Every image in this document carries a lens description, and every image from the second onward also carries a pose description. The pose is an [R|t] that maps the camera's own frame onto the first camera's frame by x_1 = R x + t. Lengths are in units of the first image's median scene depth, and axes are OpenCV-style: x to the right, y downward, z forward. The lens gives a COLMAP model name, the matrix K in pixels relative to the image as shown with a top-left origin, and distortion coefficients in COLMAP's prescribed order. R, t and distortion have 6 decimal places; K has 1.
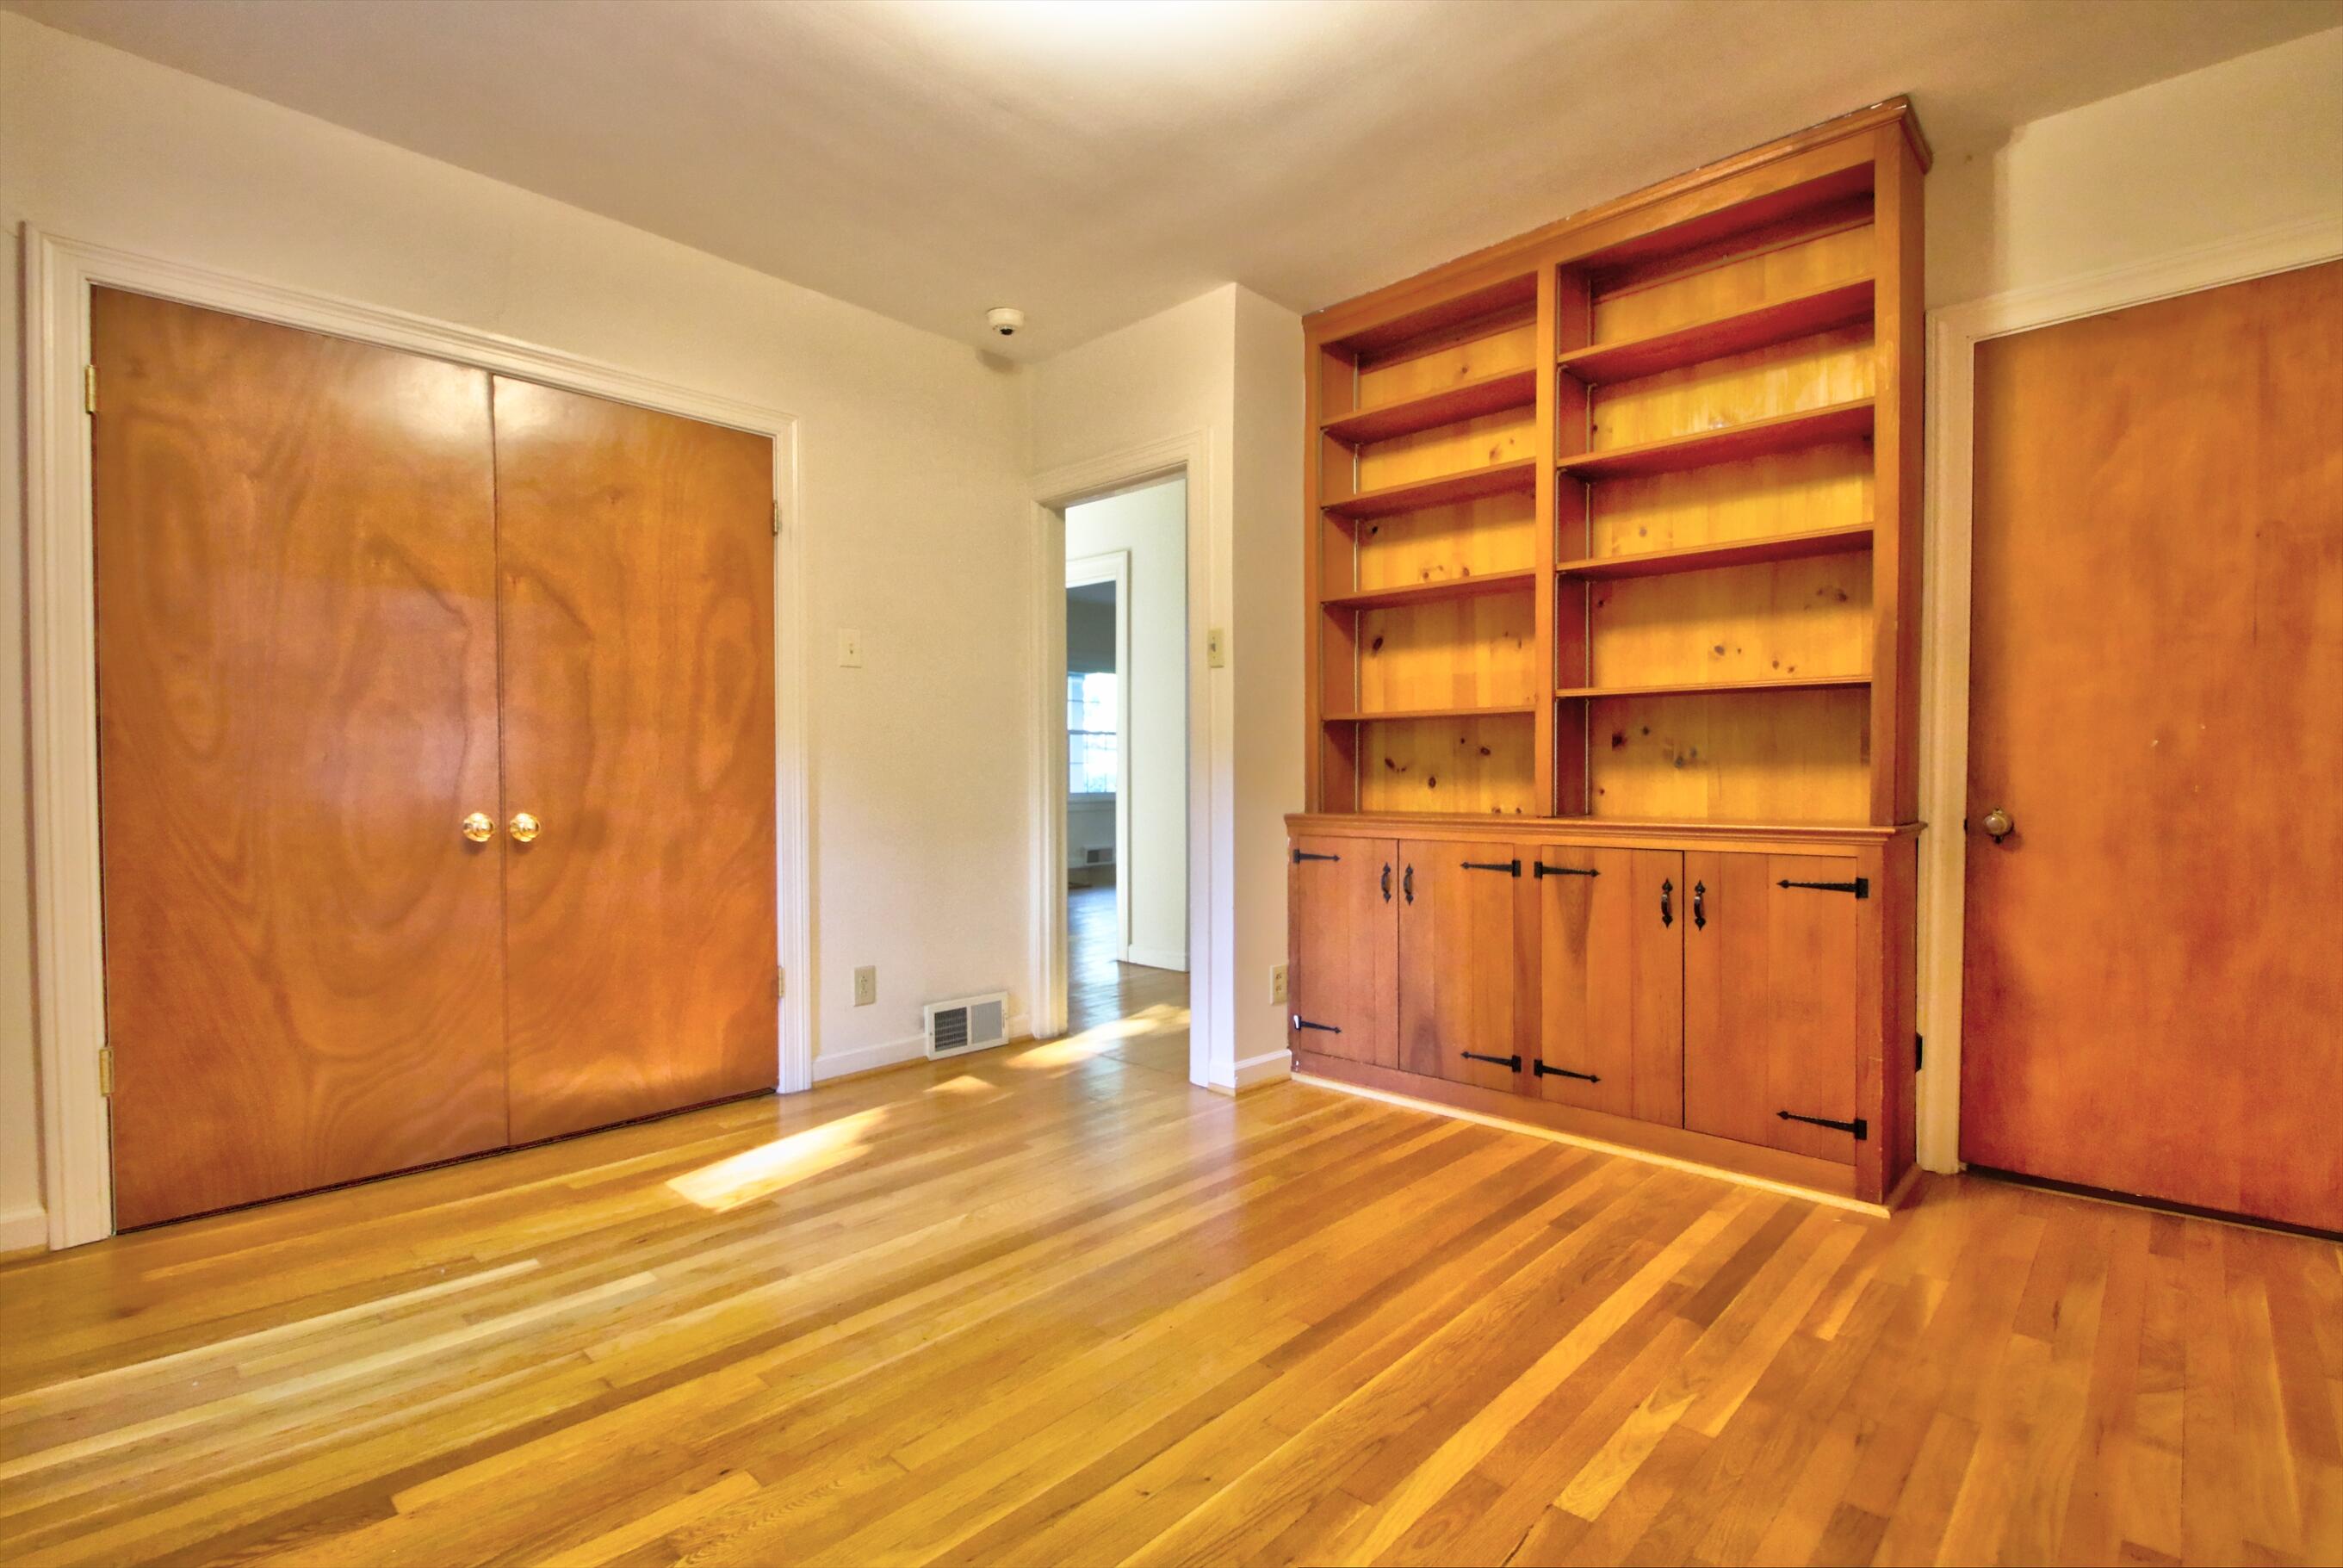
lens RADIAL K [[1077.4, 0, 1162.6], [0, 1077.4, 788.9], [0, 0, 1]] dist [-0.009056, -0.001360]
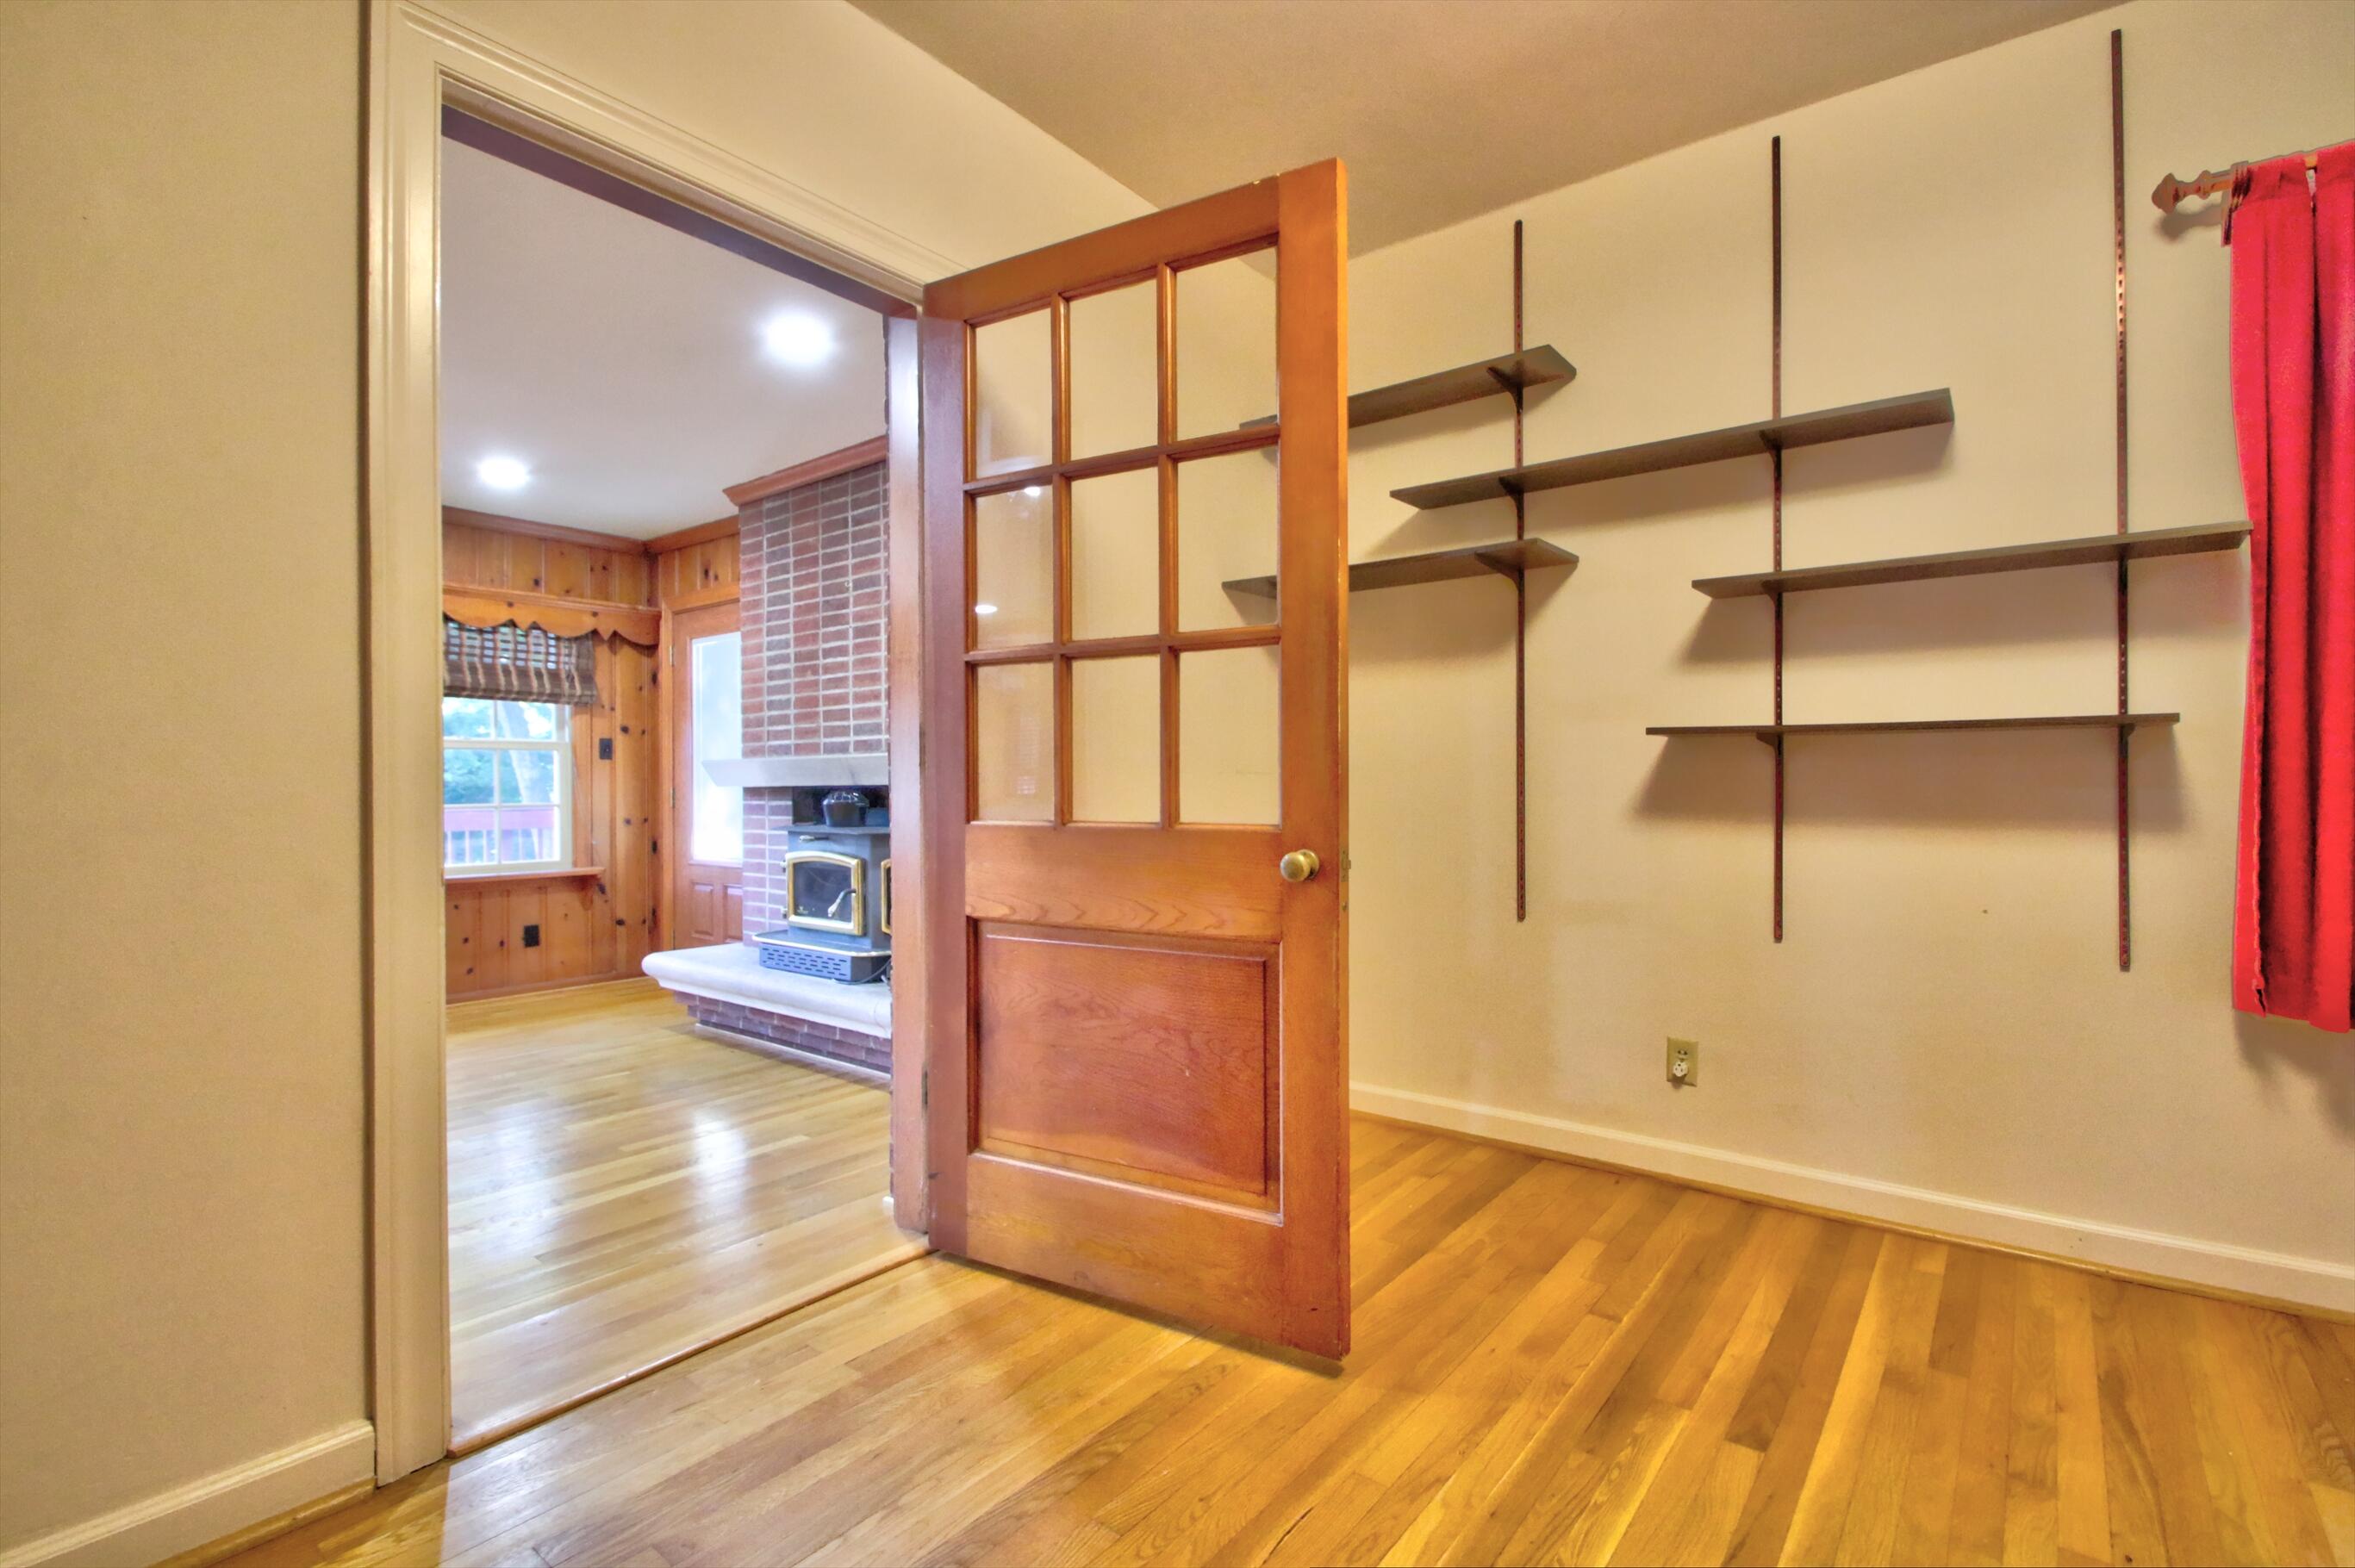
lens RADIAL K [[1082.9, 0, 1180.5], [0, 1082.9, 785.9], [0, 0, 1]] dist [-0.009056, -0.001360]
pose [[-0.996566, -0.000604, -0.082799, 0.411242], [-0.001407, 0.999953, 0.009639, -0.022213], [0.082789, 0.009722, -0.996520, 1.611183]]
